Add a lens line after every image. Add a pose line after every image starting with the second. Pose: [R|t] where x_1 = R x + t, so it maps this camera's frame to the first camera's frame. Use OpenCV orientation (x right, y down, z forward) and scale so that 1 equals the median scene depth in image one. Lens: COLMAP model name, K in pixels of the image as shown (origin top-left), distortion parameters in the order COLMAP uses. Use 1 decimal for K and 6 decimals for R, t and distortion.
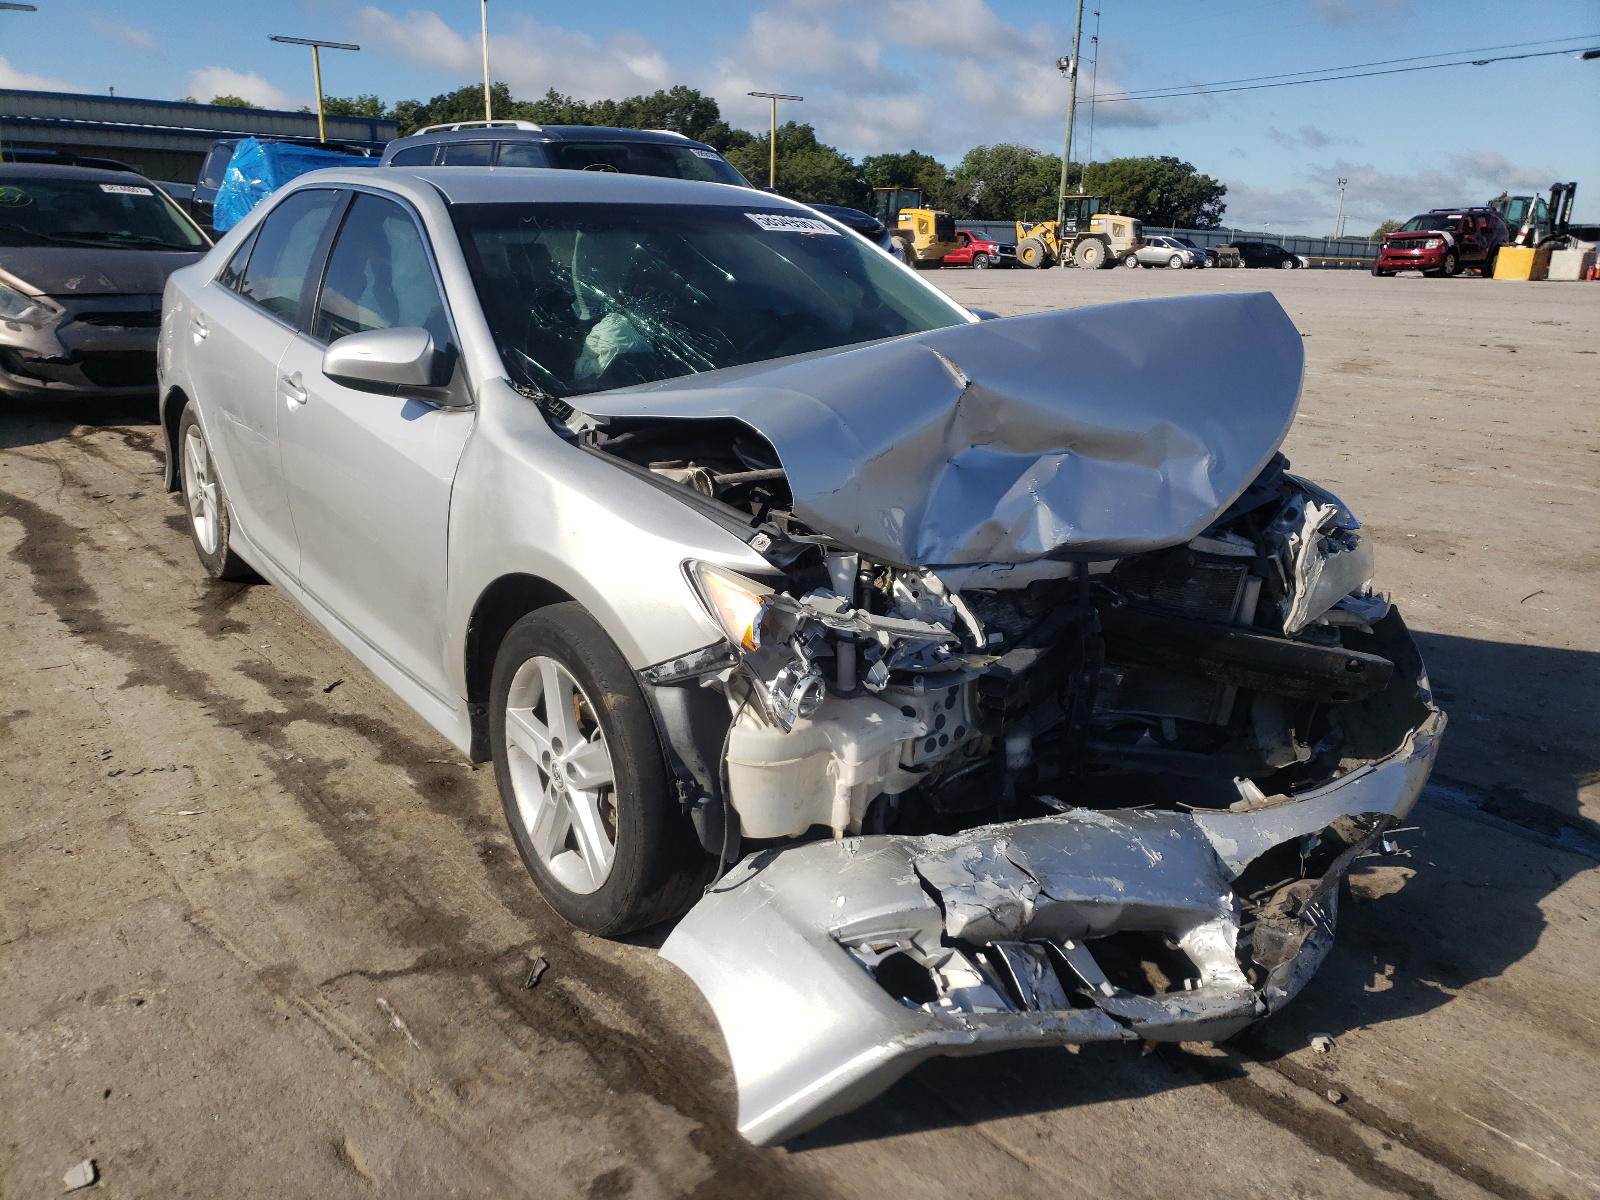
lens RADIAL K [[1258.0, 0, 755.8], [0, 1258.0, 601.0], [0, 0, 1]] dist [0.000615, -0.001982]
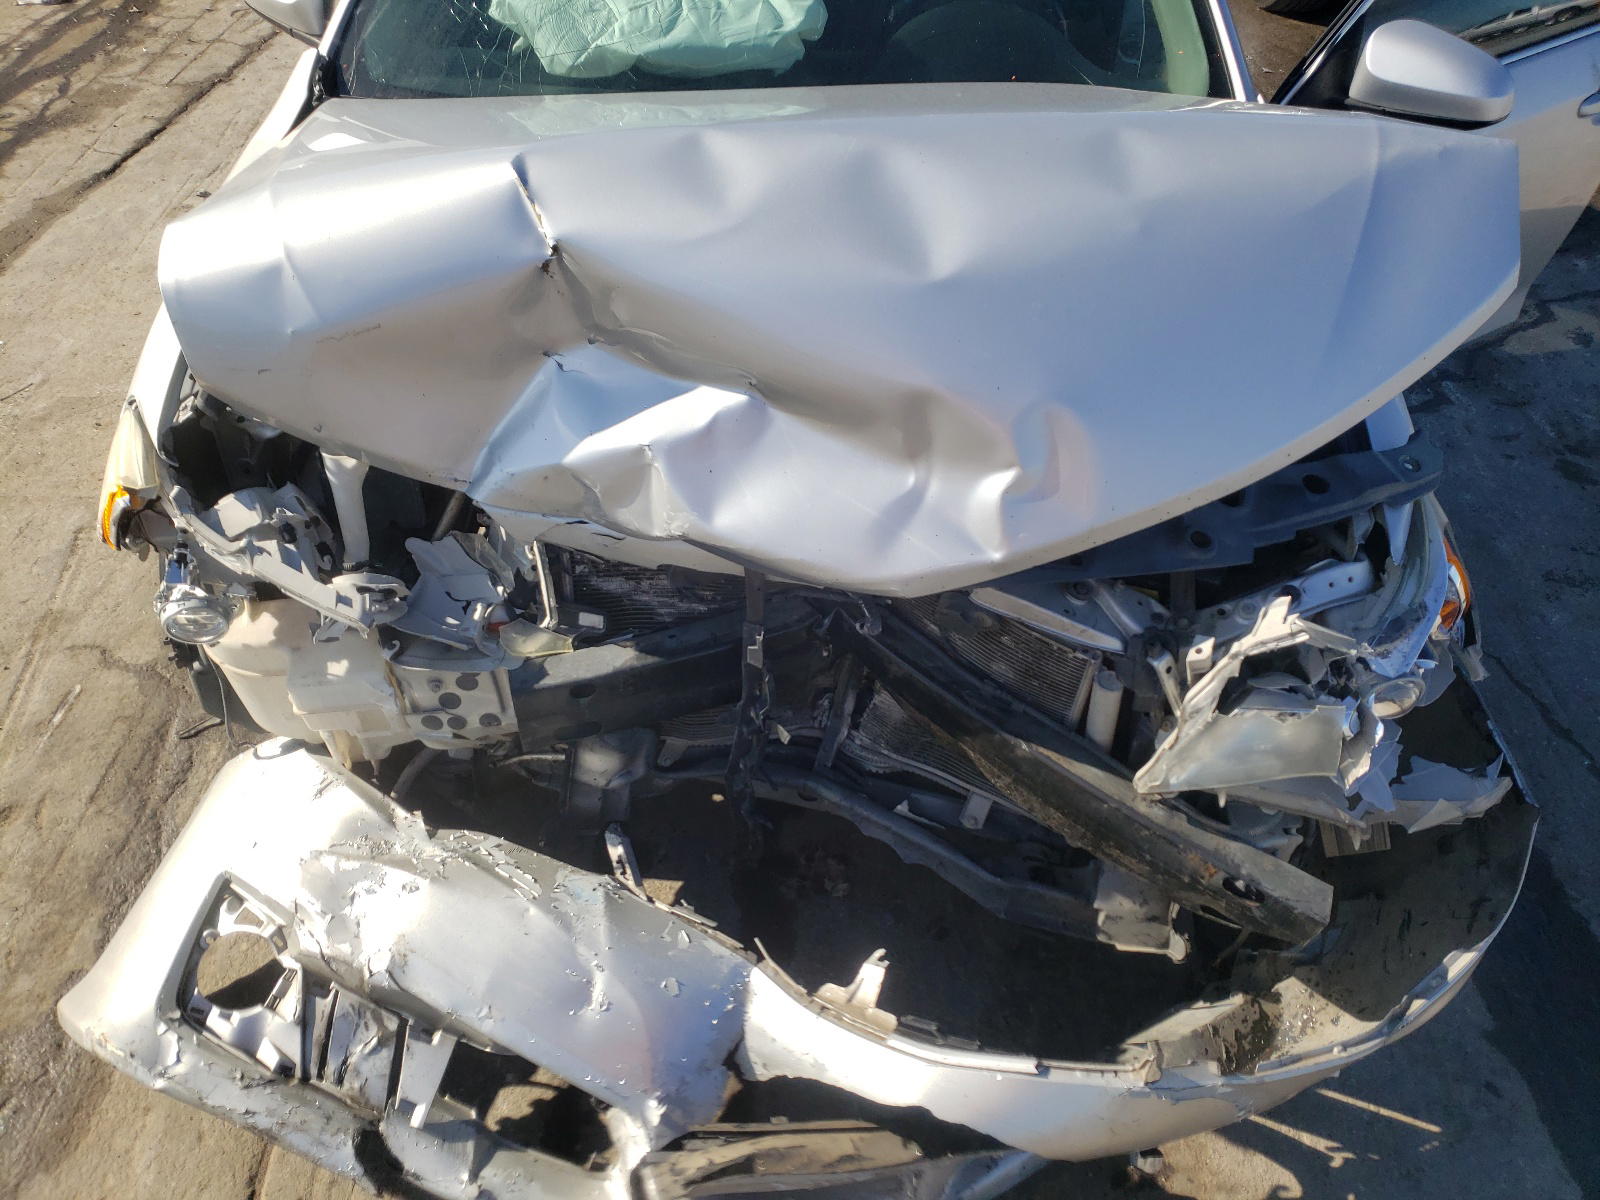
lens RADIAL K [[1204.9, 0, 800.0], [0, 1204.9, 600.0], [0, 0, 1]] dist [0.022530, 0.000100]
pose [[0.785976, 0.402439, -0.469345, 0.604215], [-0.206586, 0.886460, 0.414140, -0.287759], [0.582721, -0.228544, 0.779874, 0.560966]]
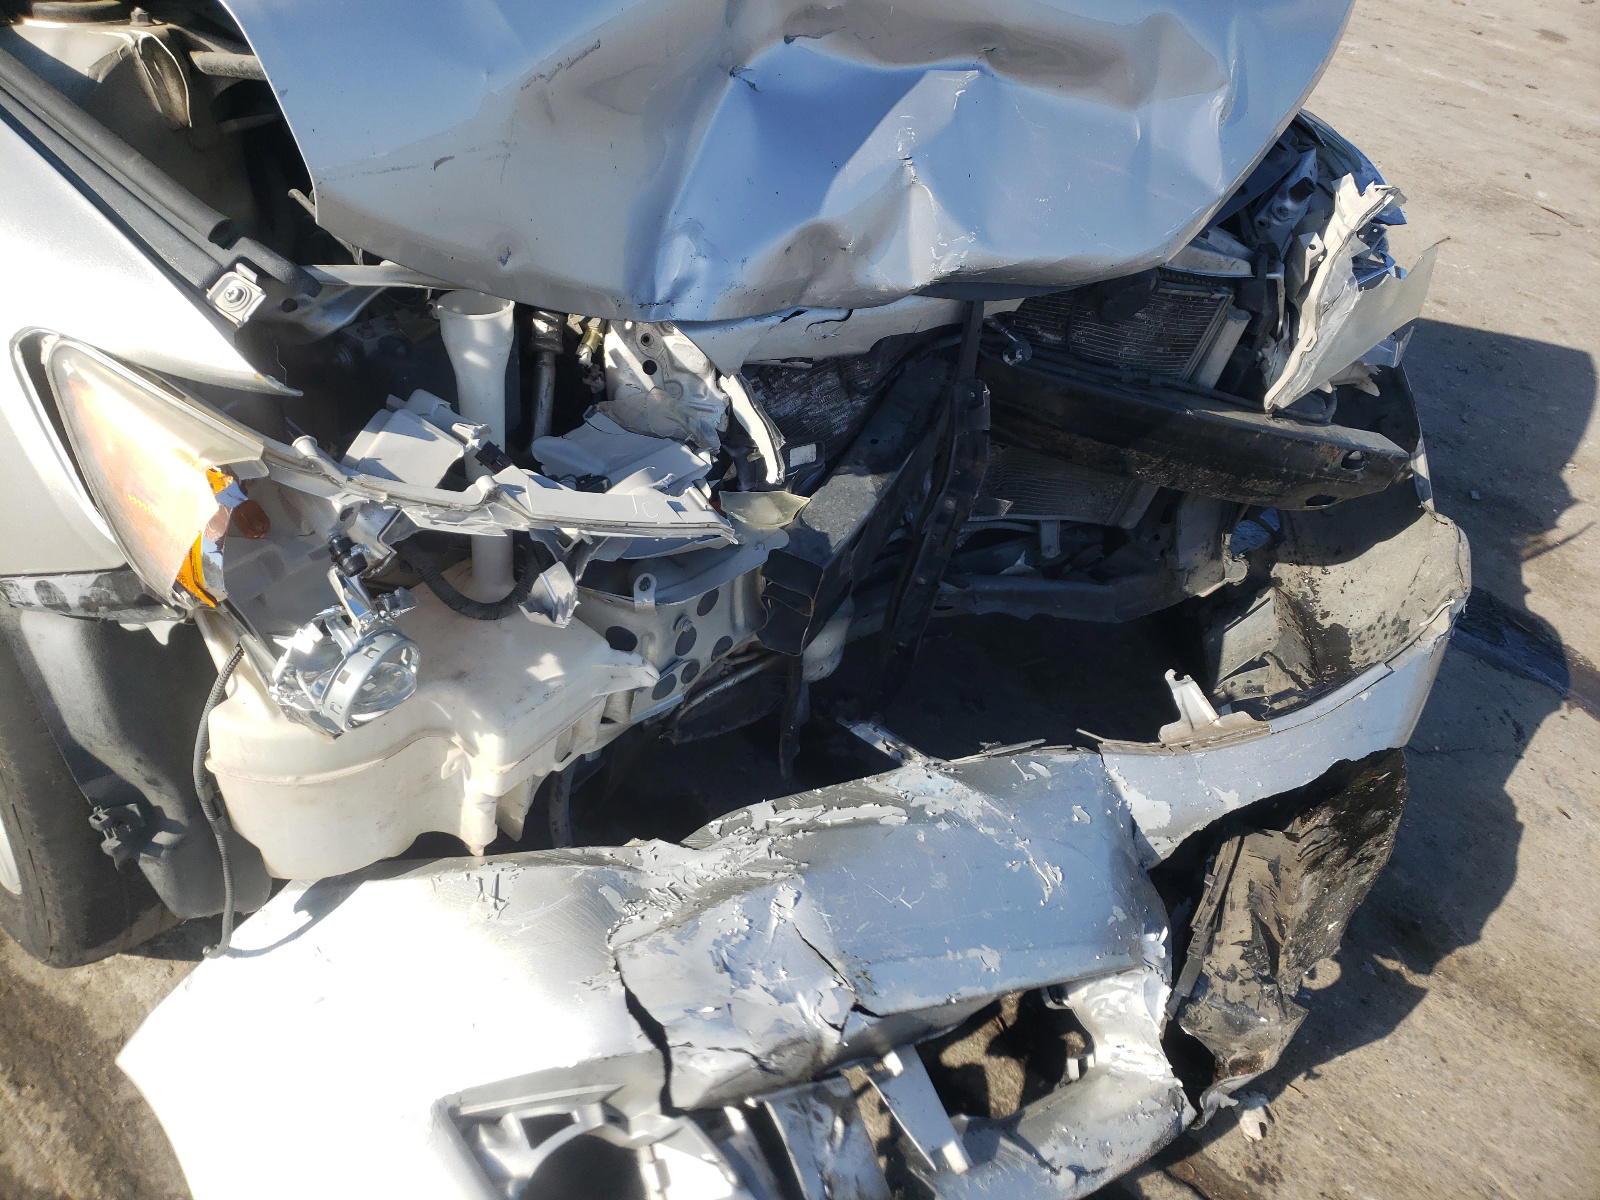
lens RADIAL K [[1241.7, 0, 760.4], [0, 1241.7, 575.6], [0, 0, 1]] dist [0.056756, -0.046051]
pose [[0.980811, 0.005098, 0.194896, 0.077096], [-0.072946, 0.936645, 0.342600, -0.098978], [-0.180801, -0.350242, 0.919044, 0.532037]]
